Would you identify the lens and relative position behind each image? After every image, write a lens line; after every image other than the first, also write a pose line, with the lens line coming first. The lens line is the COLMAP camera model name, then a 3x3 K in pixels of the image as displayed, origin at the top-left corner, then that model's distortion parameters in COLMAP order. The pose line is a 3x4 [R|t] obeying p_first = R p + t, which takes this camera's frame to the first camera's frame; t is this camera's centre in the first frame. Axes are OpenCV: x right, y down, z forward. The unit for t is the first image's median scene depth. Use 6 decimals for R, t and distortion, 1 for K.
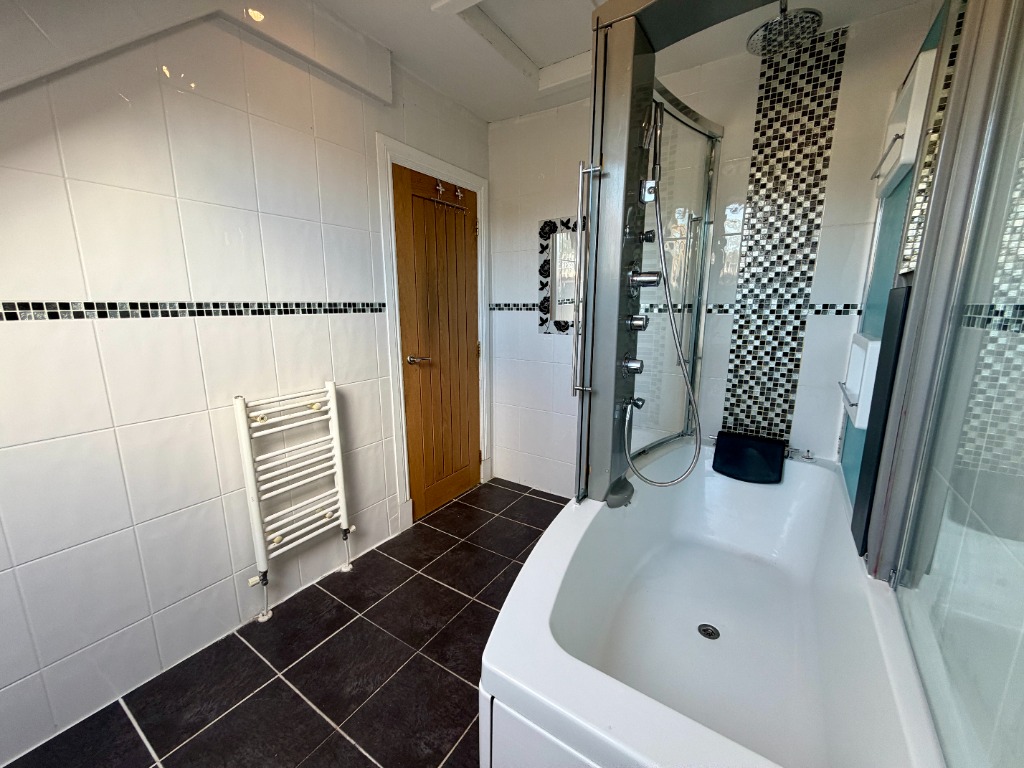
lens RADIAL K [[407.2, 0, 513.2], [0, 407.2, 378.2], [0, 0, 1]] dist [-0.000305, -0.000705]
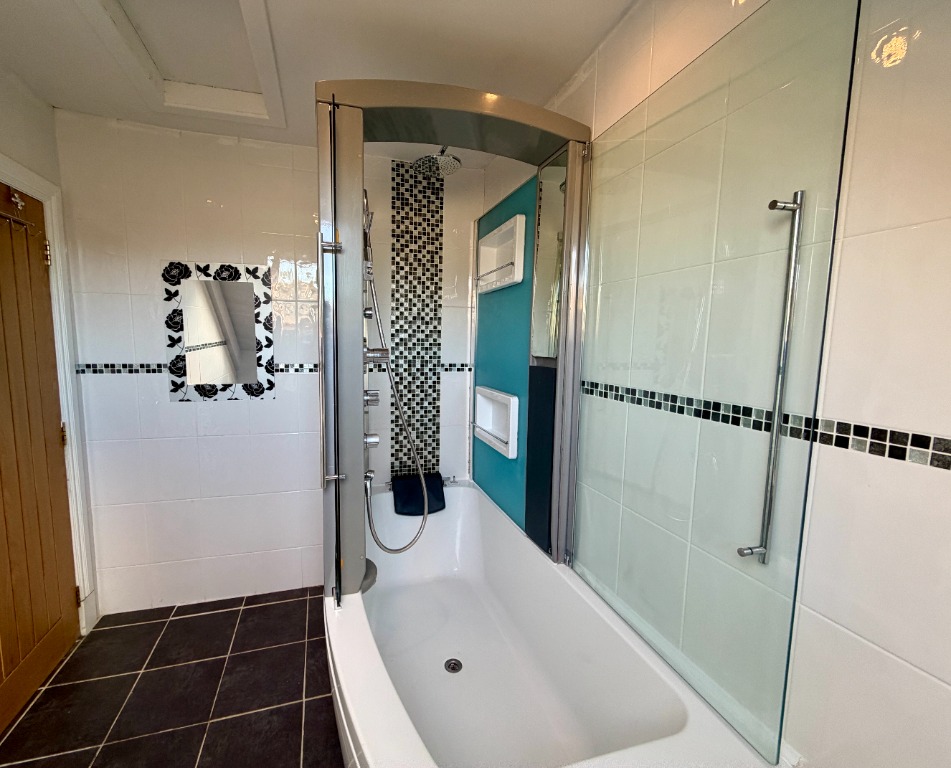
lens RADIAL K [[392.6, 0, 474.4], [0, 392.6, 389.2], [0, 0, 1]] dist [0.000974, 0.000018]
pose [[0.664206, -0.064098, 0.744797, -0.135891], [0.121969, 0.992259, -0.023377, -0.057053], [-0.737532, 0.106370, 0.666882, 0.090723]]
